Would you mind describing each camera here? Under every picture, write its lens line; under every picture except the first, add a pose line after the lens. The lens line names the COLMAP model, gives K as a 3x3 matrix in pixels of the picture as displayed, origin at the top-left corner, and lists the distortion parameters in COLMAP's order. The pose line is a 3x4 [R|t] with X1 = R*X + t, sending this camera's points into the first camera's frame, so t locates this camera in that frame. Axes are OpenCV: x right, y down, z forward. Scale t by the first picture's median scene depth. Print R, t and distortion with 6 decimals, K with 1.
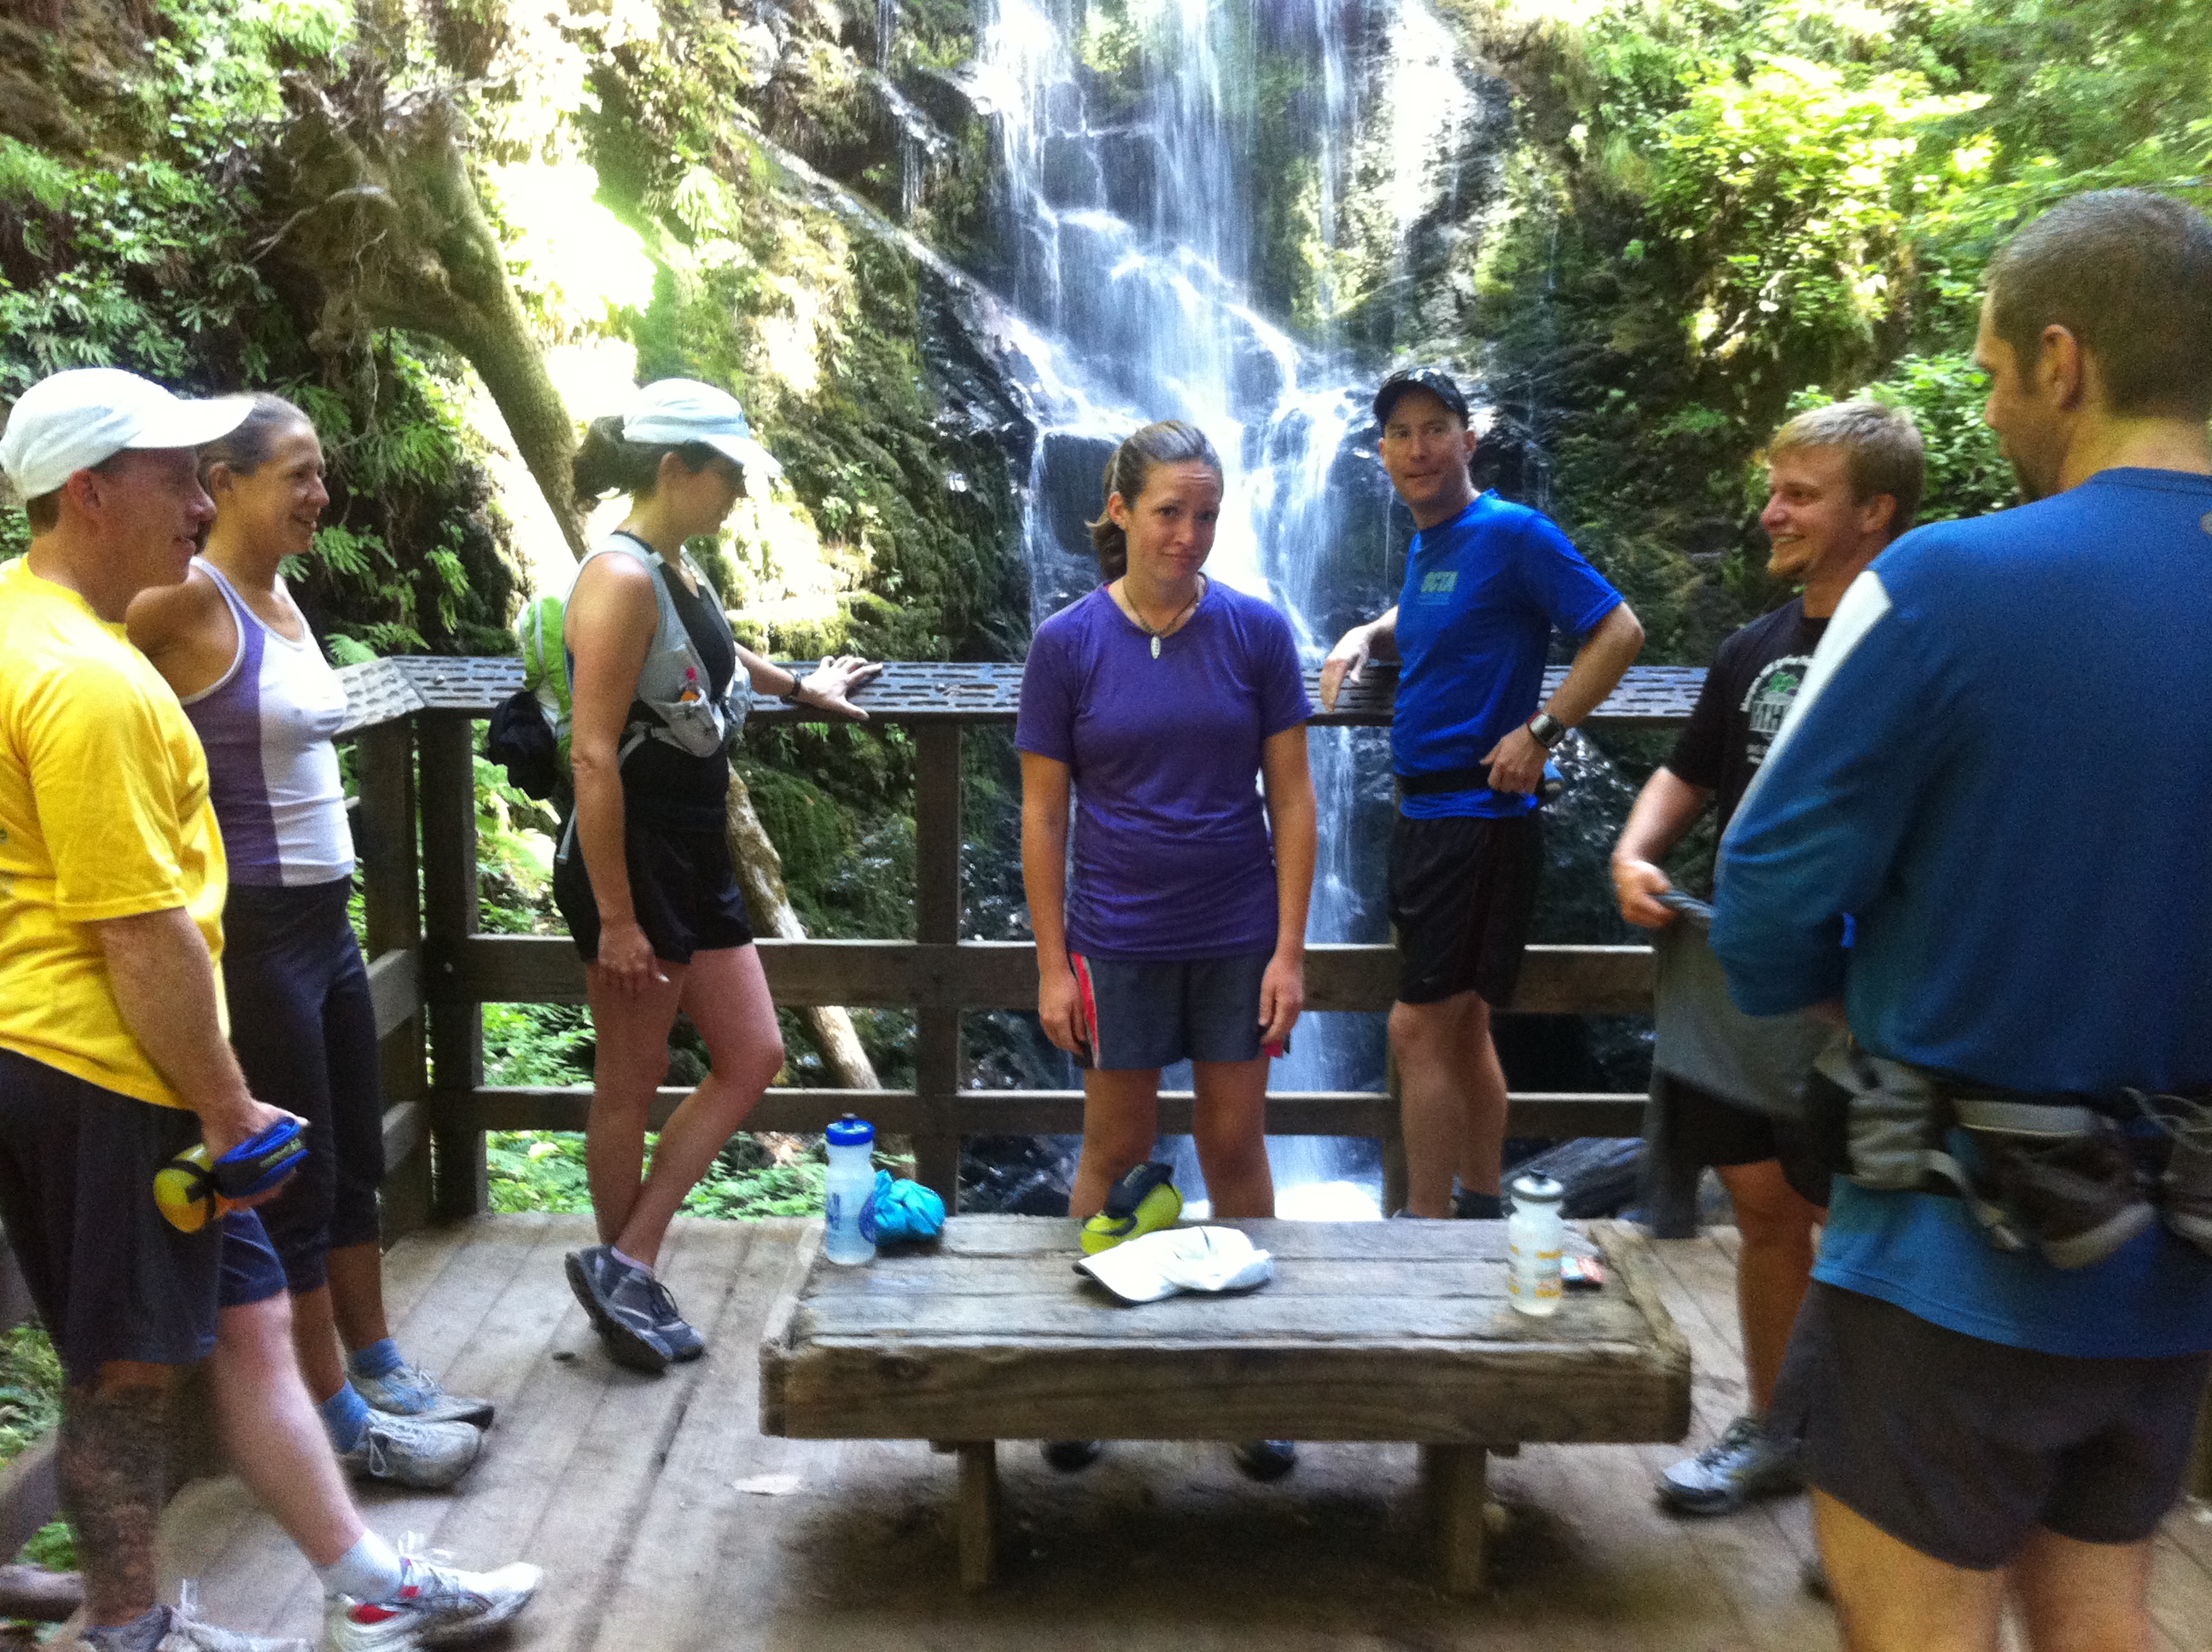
lens RADIAL K [[2045.3, 0, 1111.6], [0, 2045.3, 906.4], [0, 0, 1]] dist [0.083269, -0.313654]
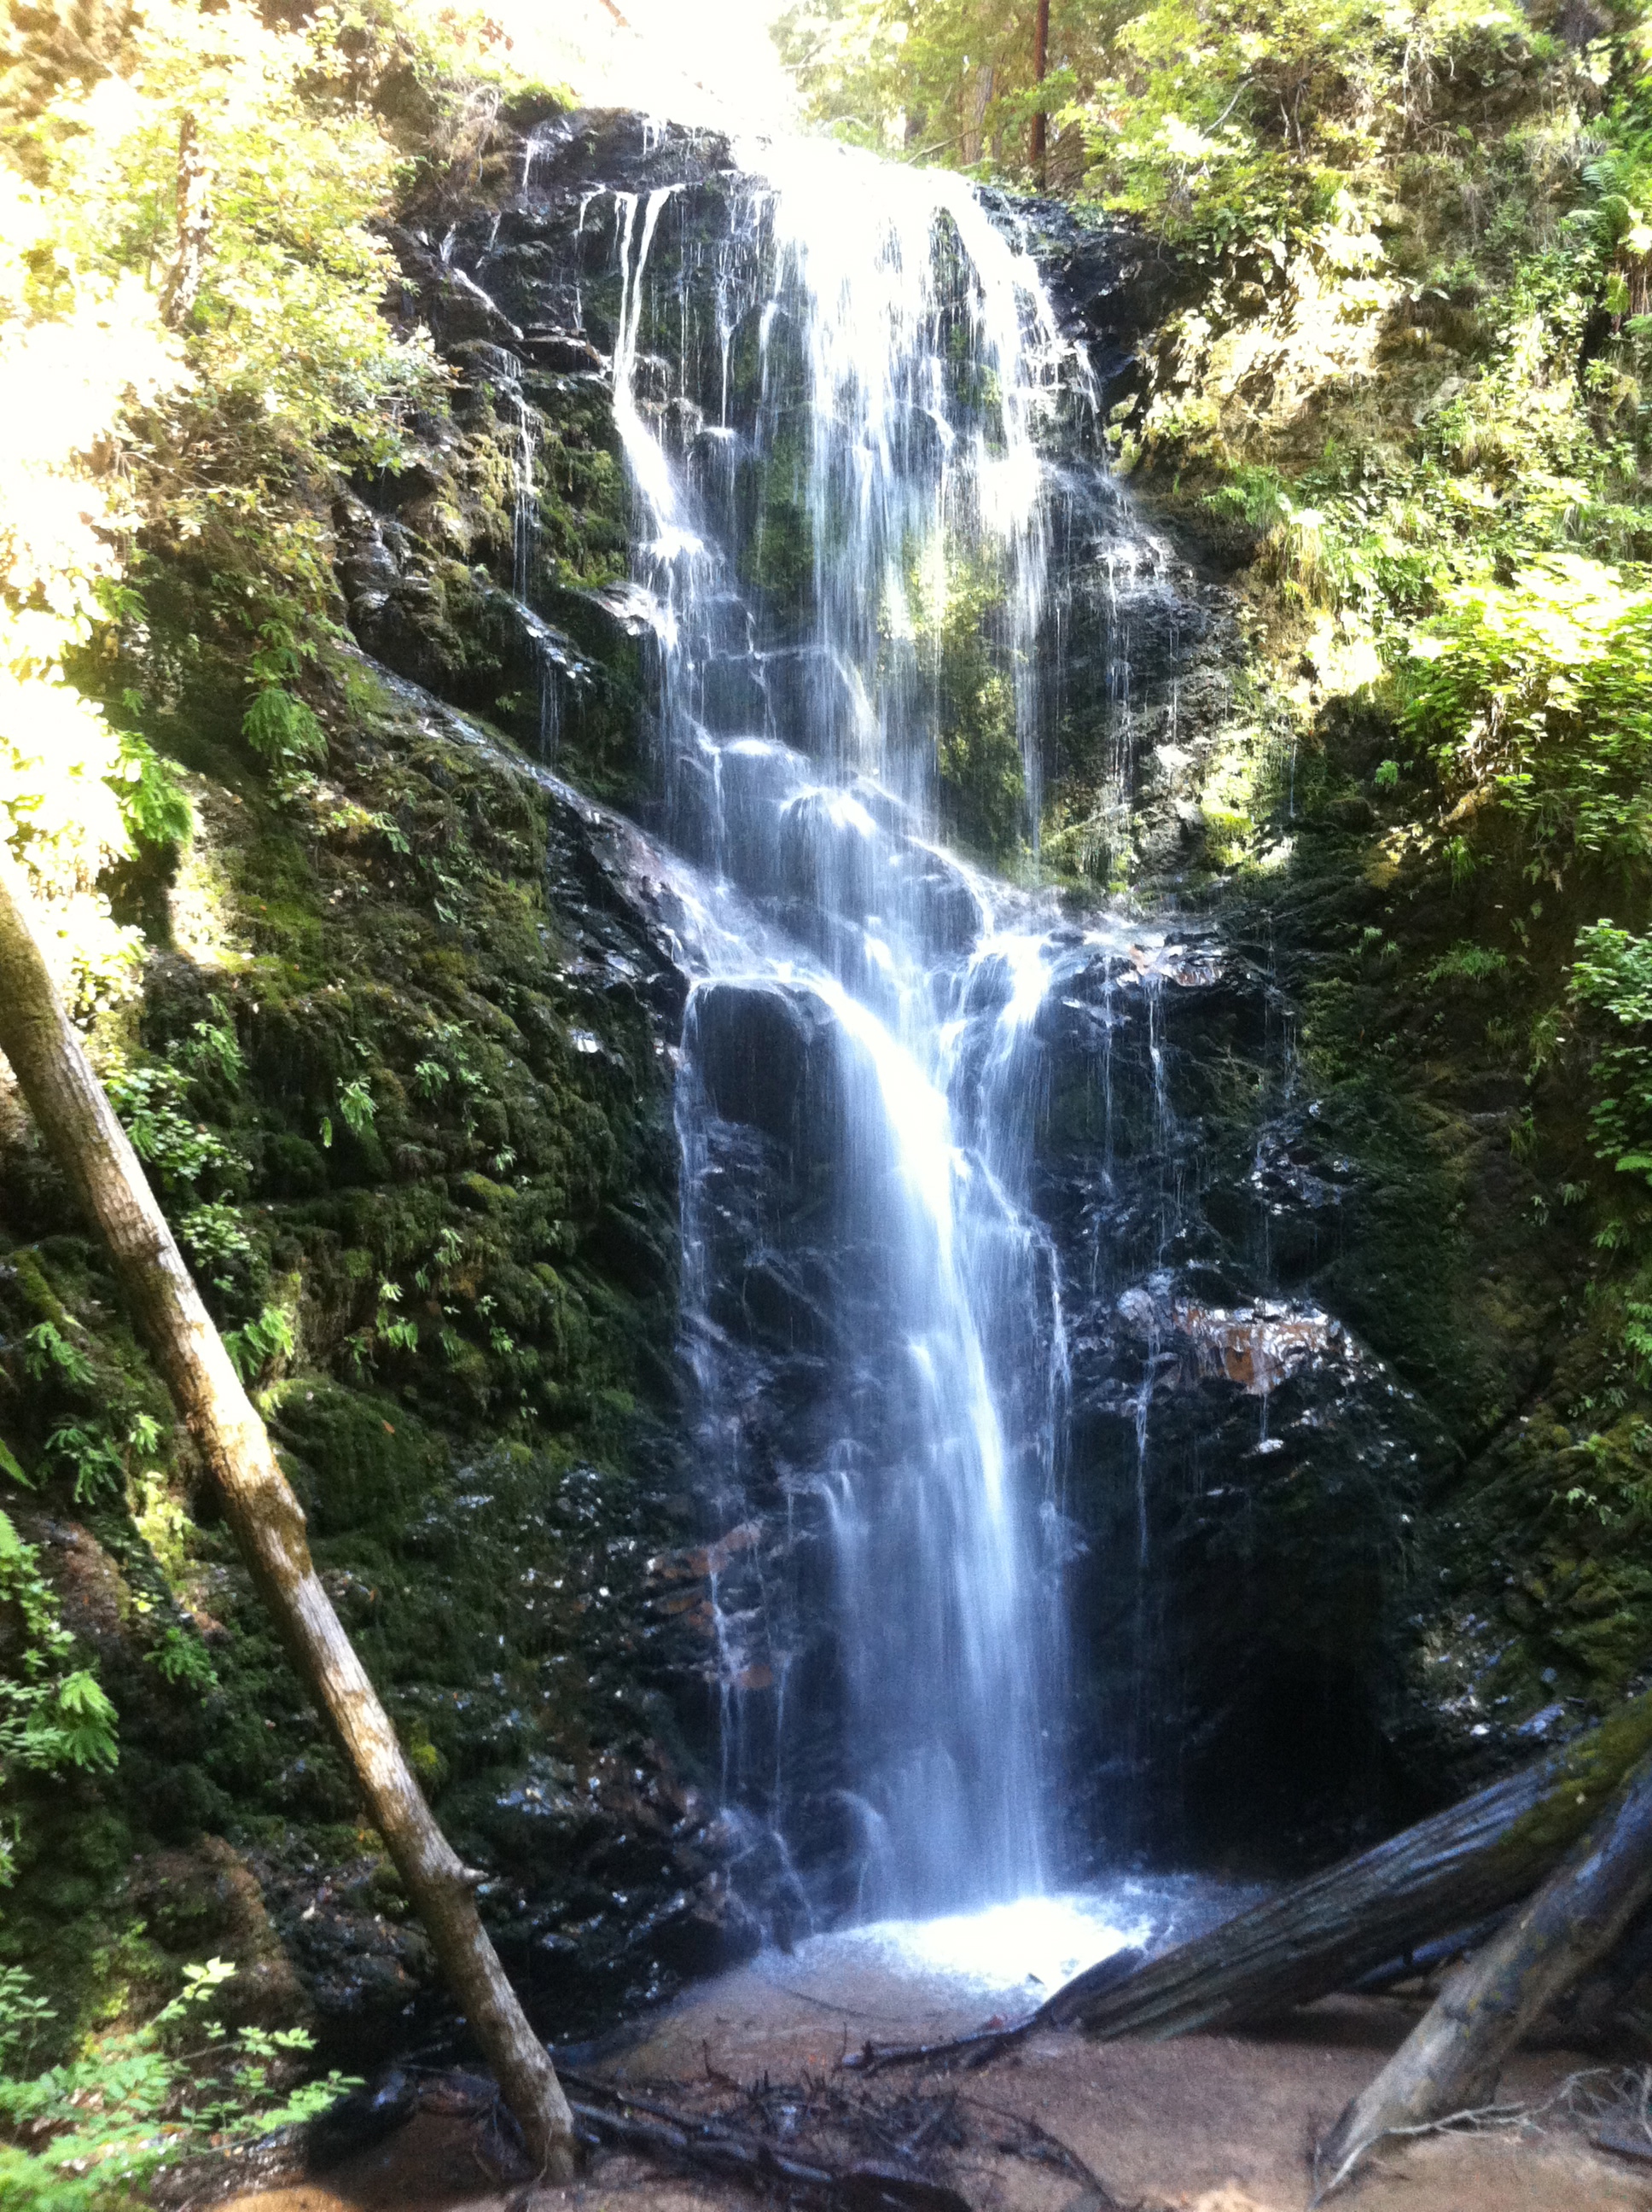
lens RADIAL K [[2045.3, 0, 812.2], [0, 2045.3, 1133.0], [0, 0, 1]] dist [0.083269, -0.313654]
pose [[0.998800, -0.010763, -0.047775, 0.054932], [0.003169, 0.987709, -0.156274, -0.034620], [0.048870, 0.155936, 0.986558, 0.163488]]
